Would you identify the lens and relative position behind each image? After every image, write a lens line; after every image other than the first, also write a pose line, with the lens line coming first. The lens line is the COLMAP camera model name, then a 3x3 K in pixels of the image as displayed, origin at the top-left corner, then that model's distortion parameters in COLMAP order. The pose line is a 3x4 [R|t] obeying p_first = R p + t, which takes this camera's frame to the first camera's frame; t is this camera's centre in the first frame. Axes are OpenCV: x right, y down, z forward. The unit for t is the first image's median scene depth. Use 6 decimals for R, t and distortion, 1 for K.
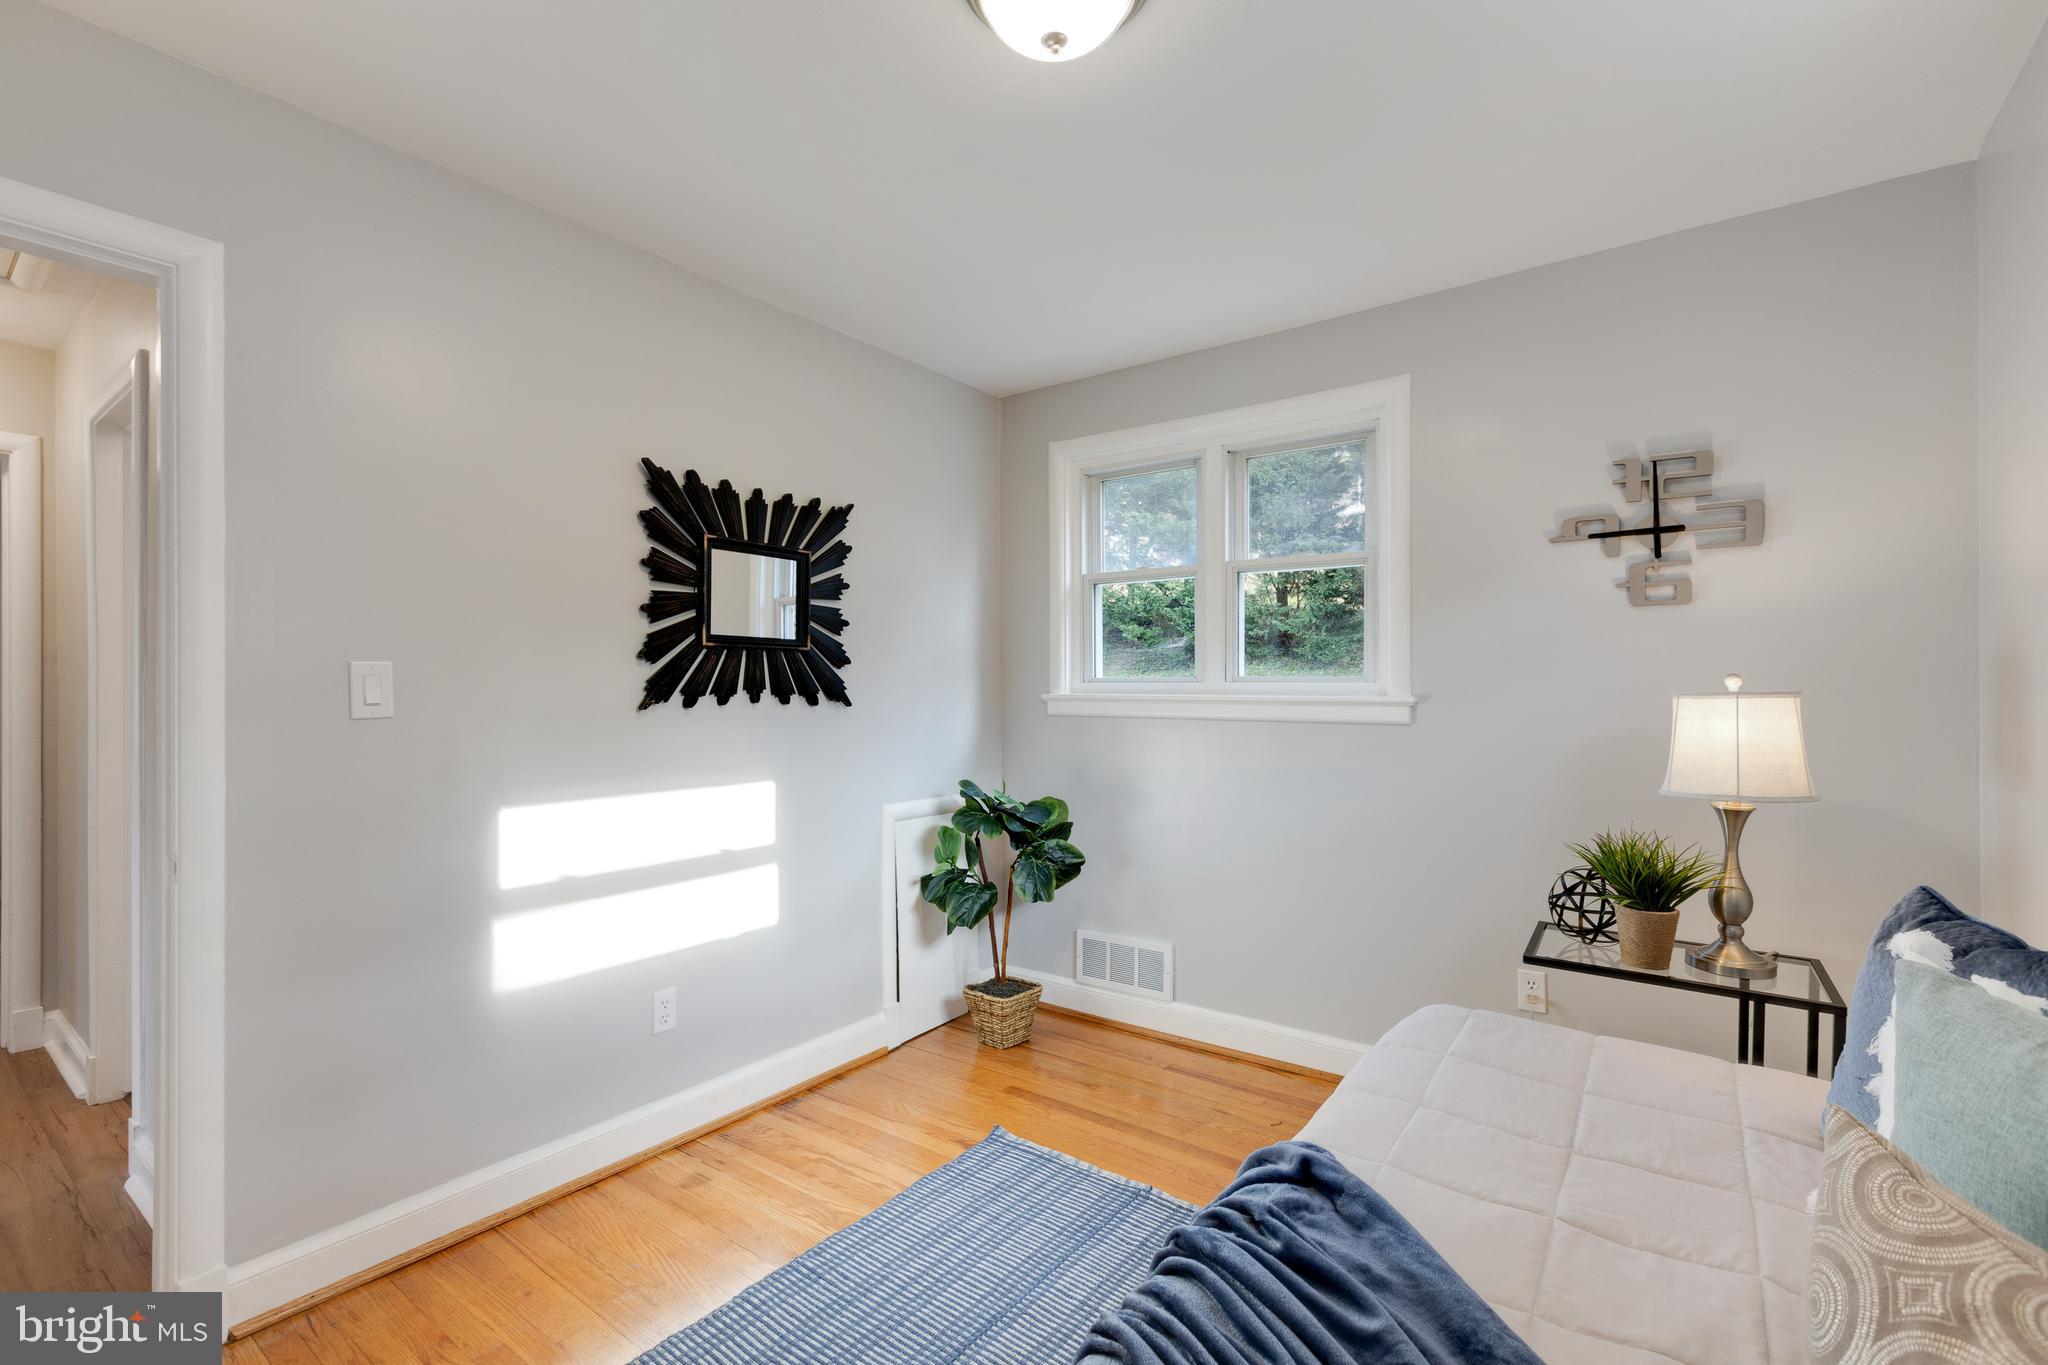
lens RADIAL K [[918.0, 0, 1032.1], [0, 918.0, 682.1], [0, 0, 1]] dist [0.003497, -0.001162]
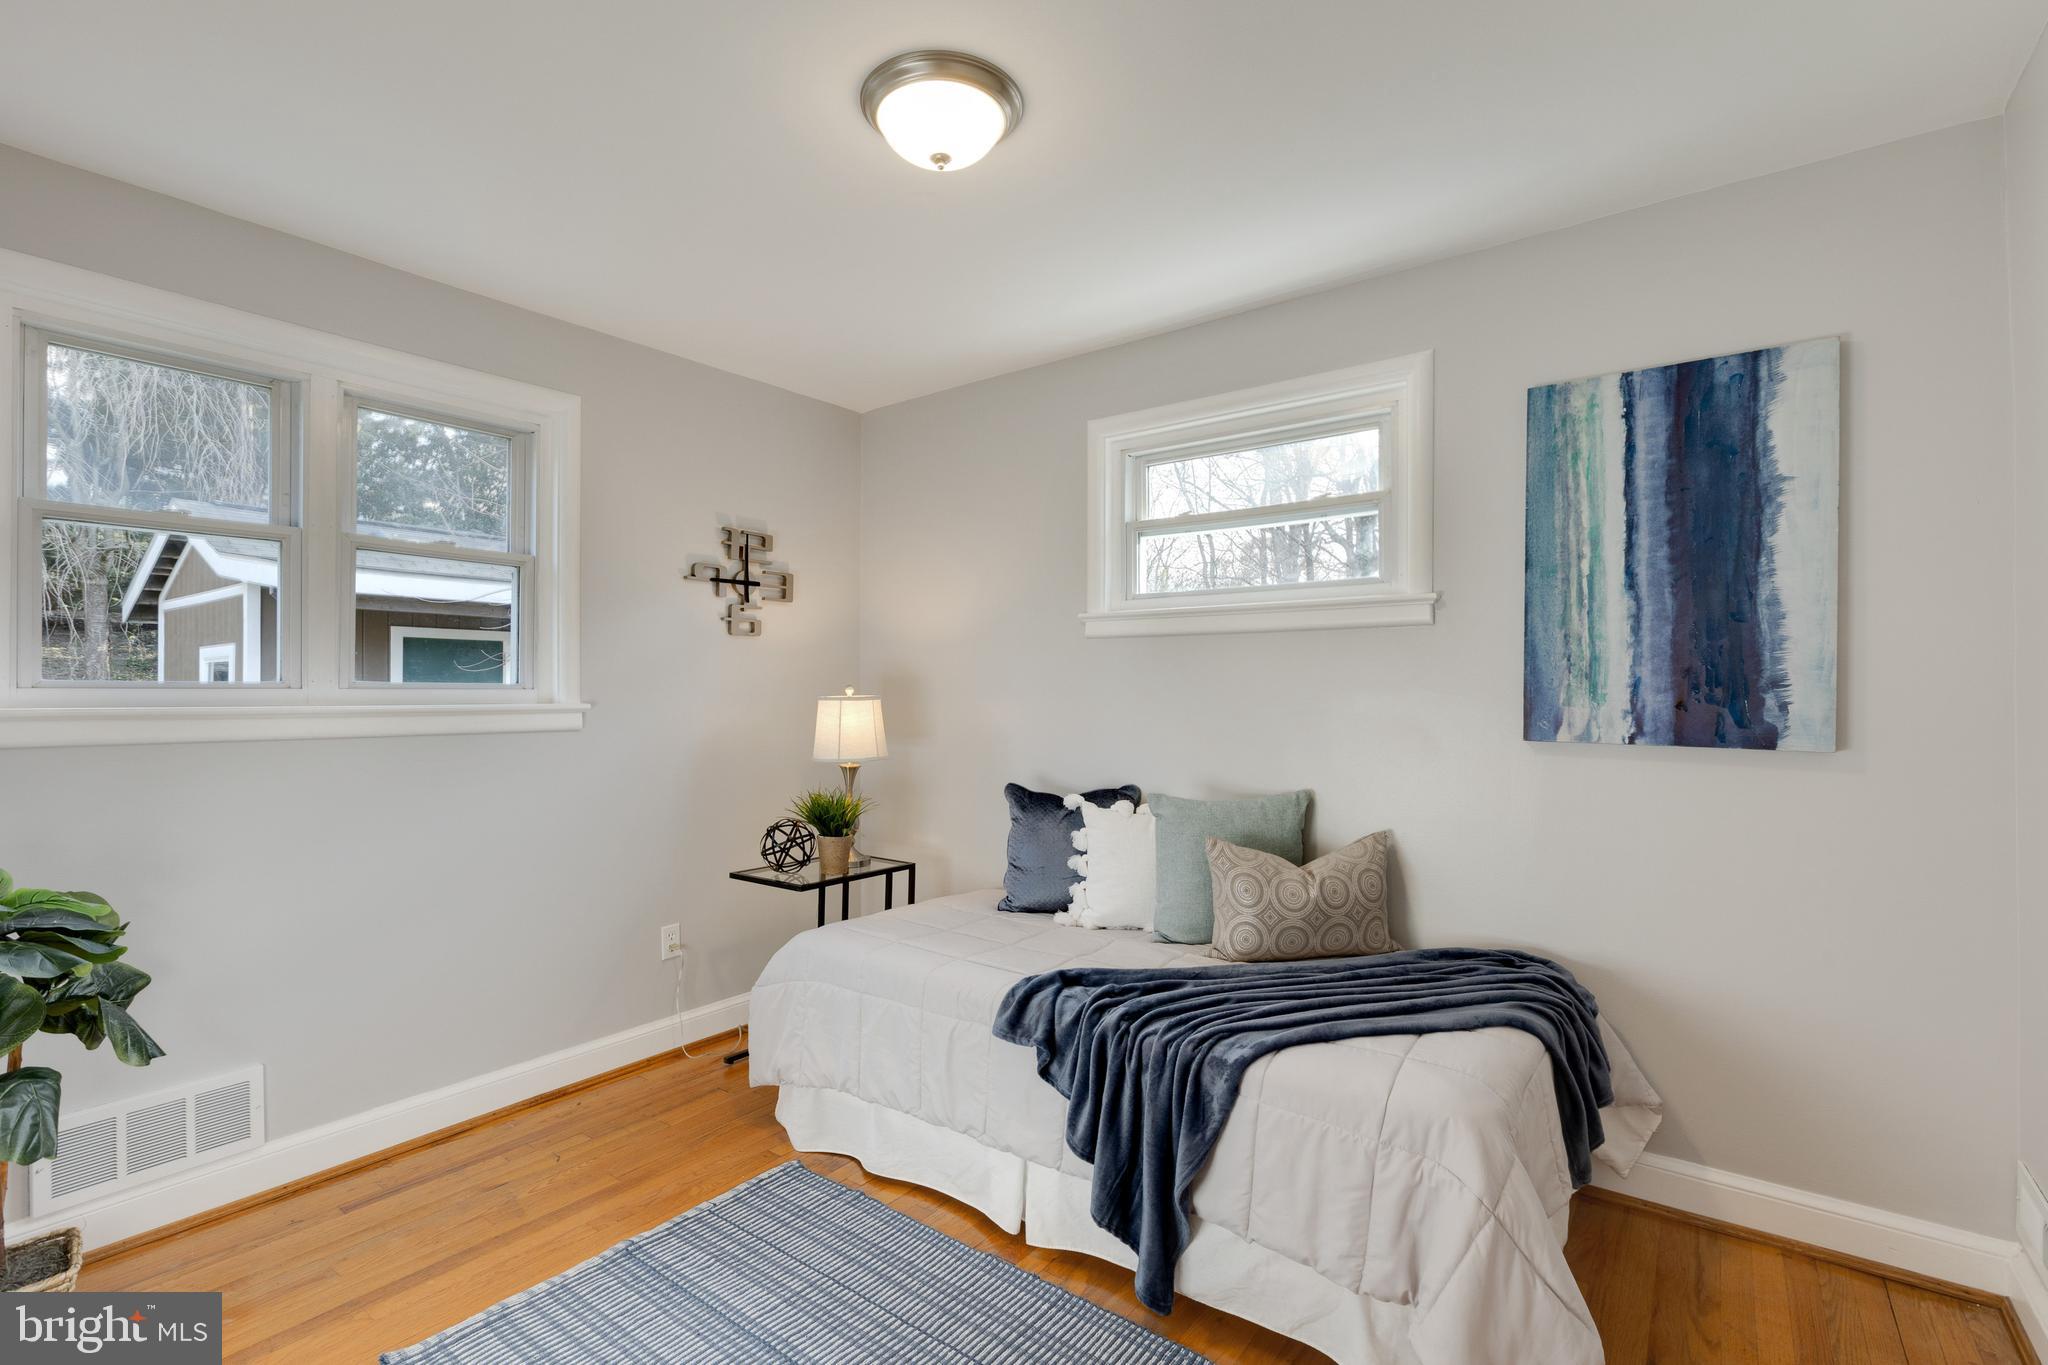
lens RADIAL K [[918.0, 0, 1030.8], [0, 918.0, 681.2], [0, 0, 1]] dist [0.003497, -0.001162]
pose [[0.004256, 0.011301, 0.999927, -0.736866], [-0.004877, 0.999924, -0.011280, 0.000066], [-0.999979, -0.004828, 0.004311, 0.554055]]
